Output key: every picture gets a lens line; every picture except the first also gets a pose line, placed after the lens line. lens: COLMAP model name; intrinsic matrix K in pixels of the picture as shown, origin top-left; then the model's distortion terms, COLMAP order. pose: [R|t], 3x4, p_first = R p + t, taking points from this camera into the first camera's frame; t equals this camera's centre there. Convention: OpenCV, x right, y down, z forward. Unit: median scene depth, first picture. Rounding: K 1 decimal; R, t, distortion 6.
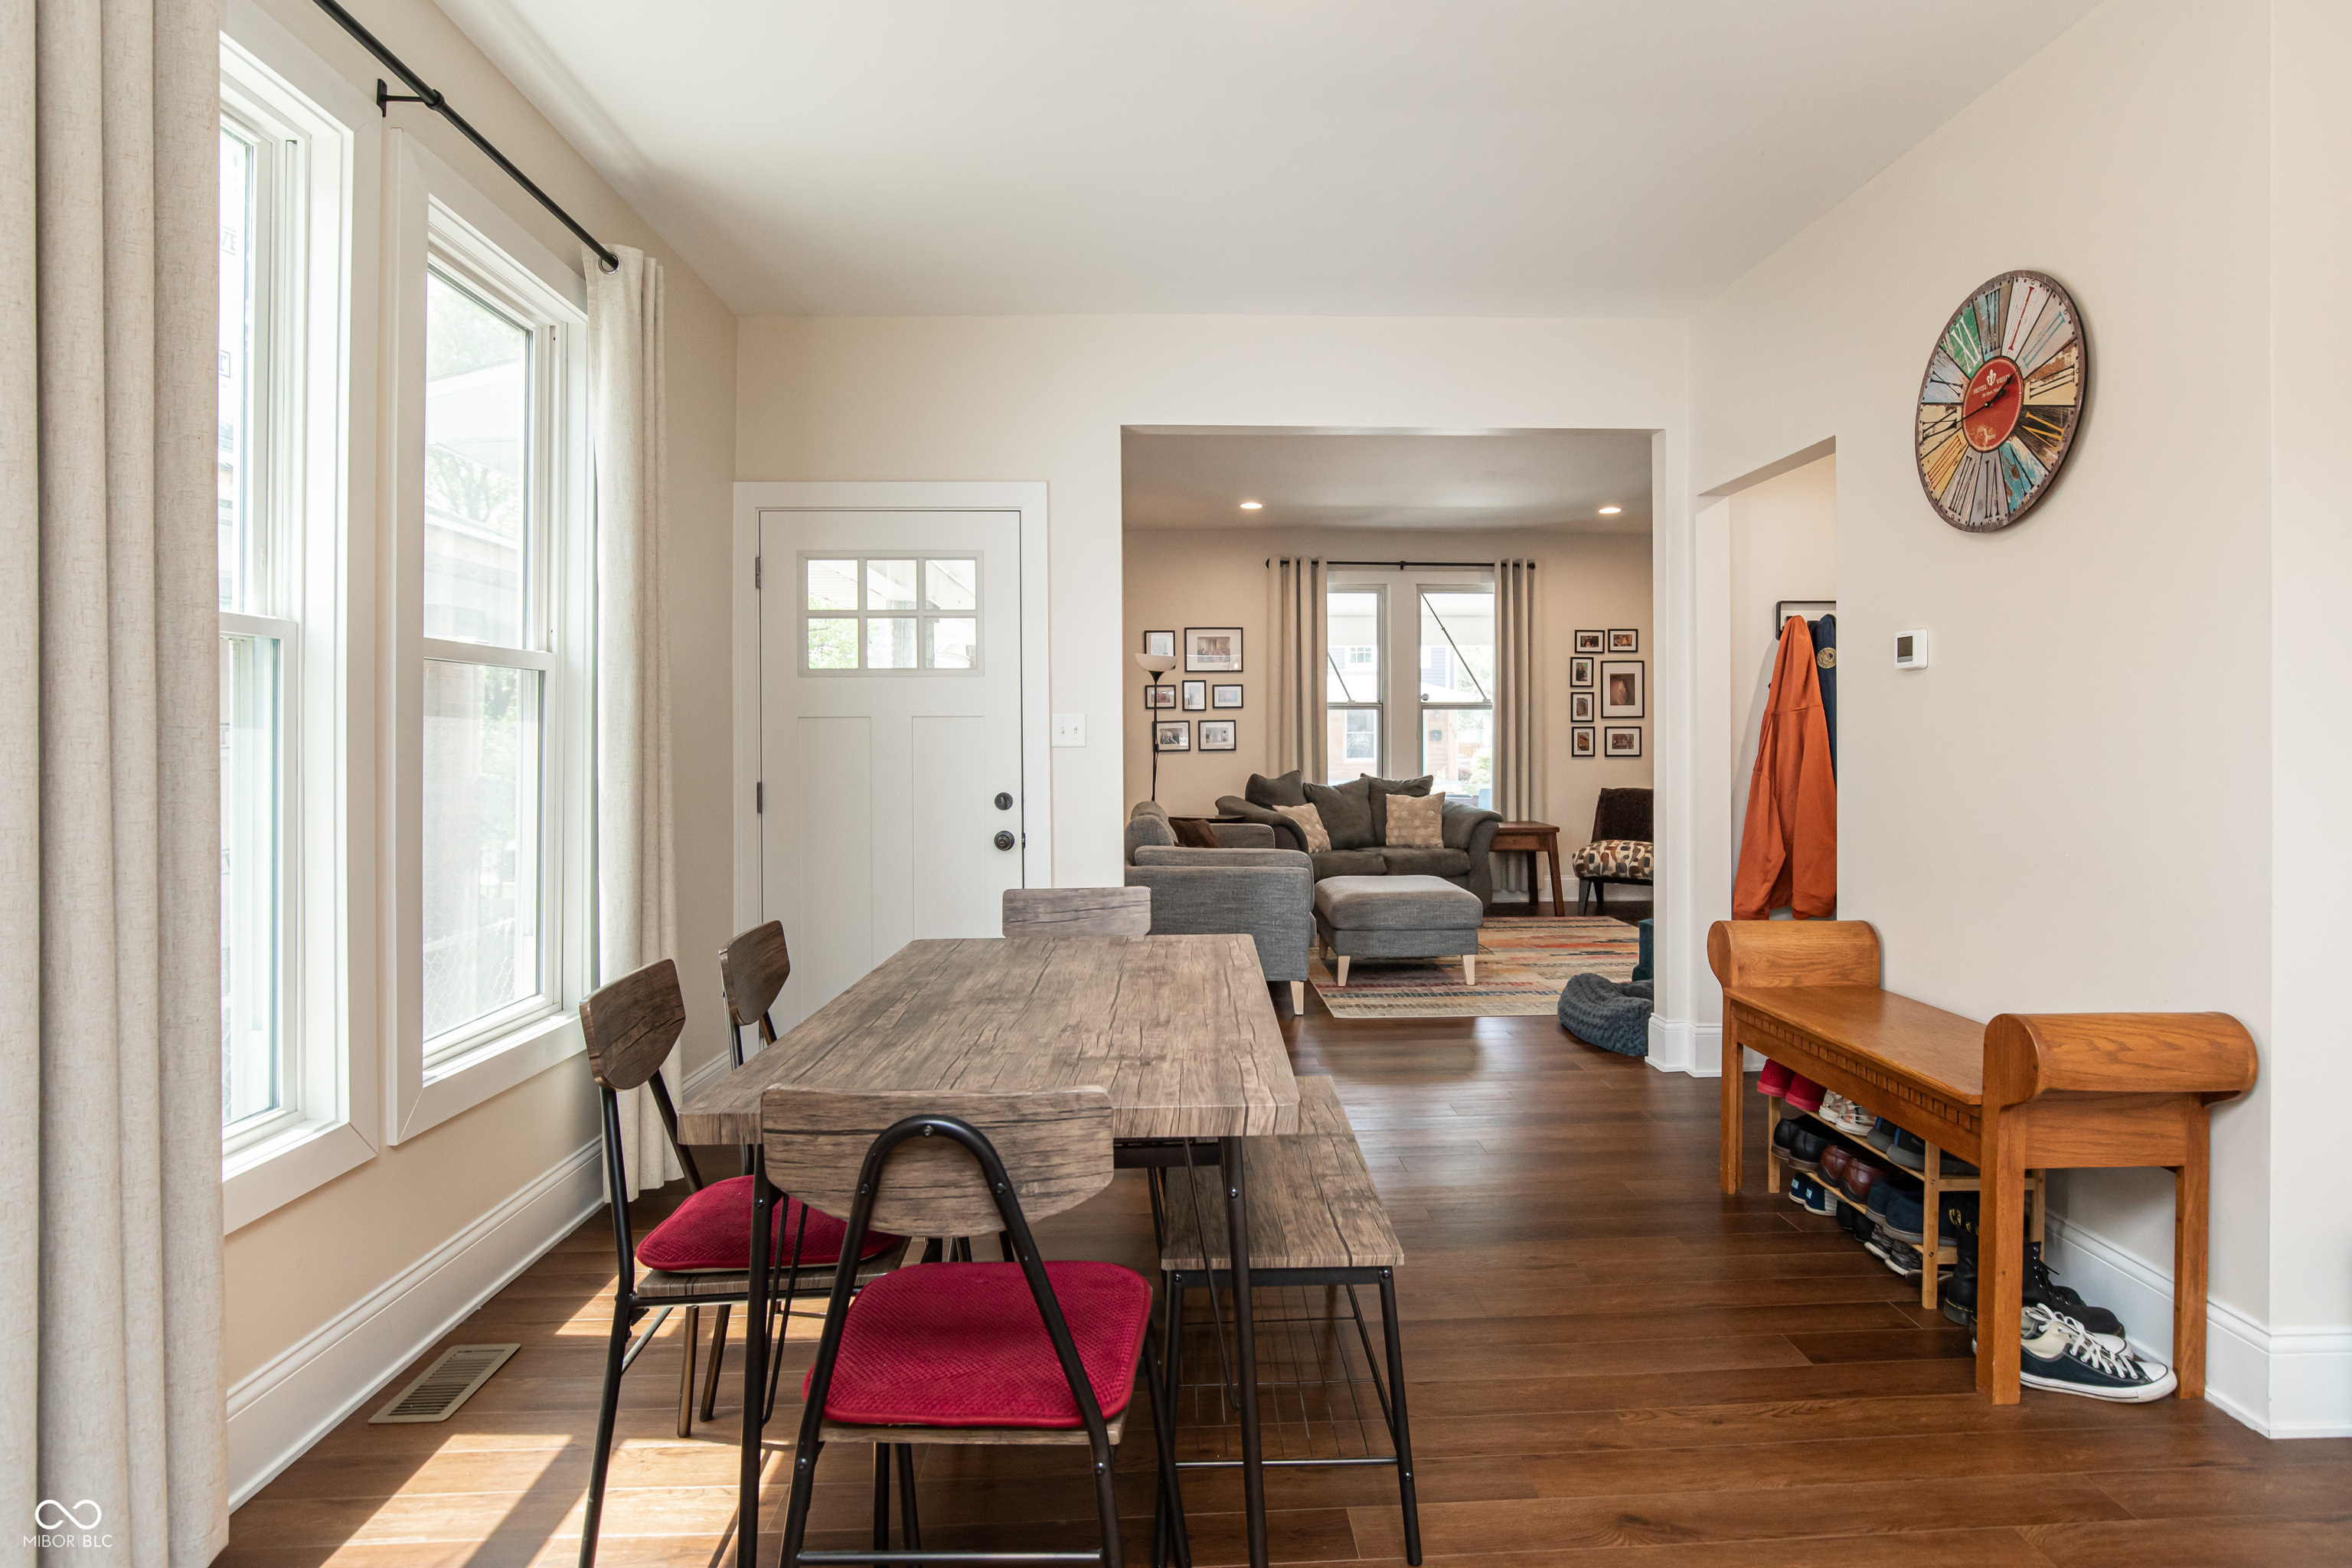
lens RADIAL K [[1270.2, 0, 1205.1], [0, 1270.2, 733.4], [0, 0, 1]] dist [-0.005173, -0.000246]
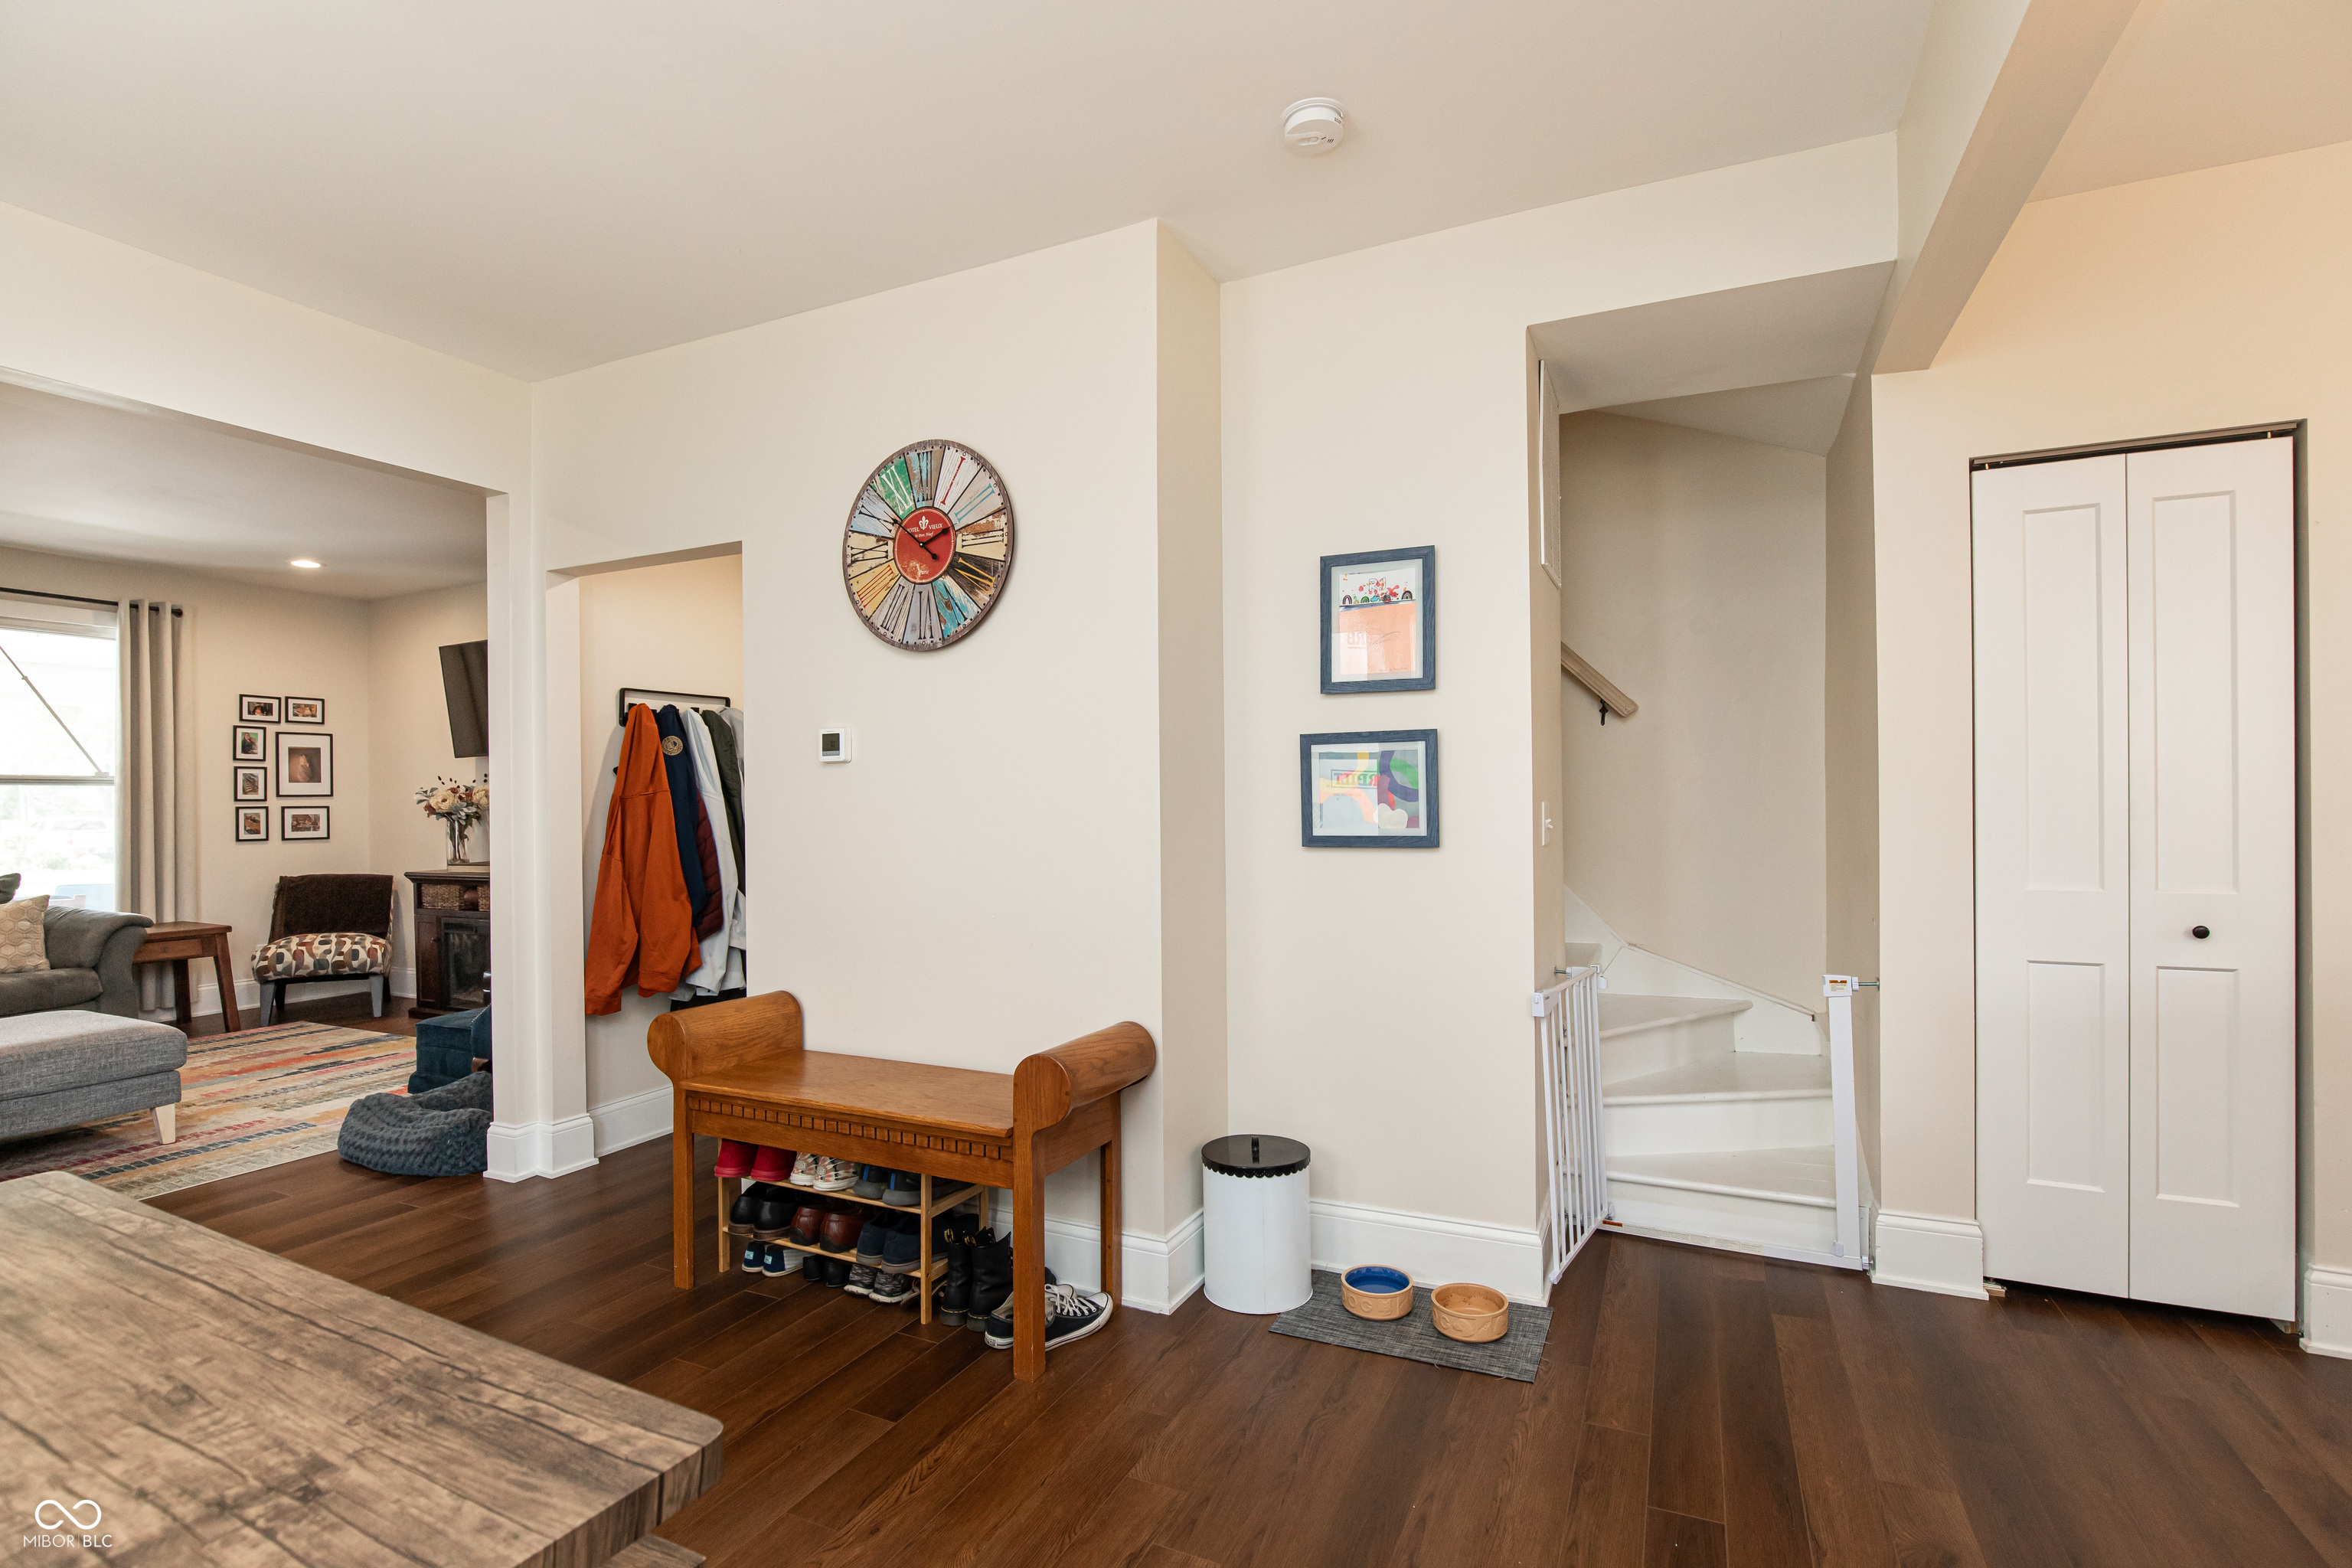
lens RADIAL K [[1093.4, 0, 1169.3], [0, 1093.4, 795.8], [0, 0, 1]] dist [-0.009904, -0.000008]
pose [[0.475322, 0.002107, 0.879810, -0.162283], [0.005948, 0.999967, -0.005608, -0.013864], [-0.879792, 0.007898, 0.475293, 0.278927]]
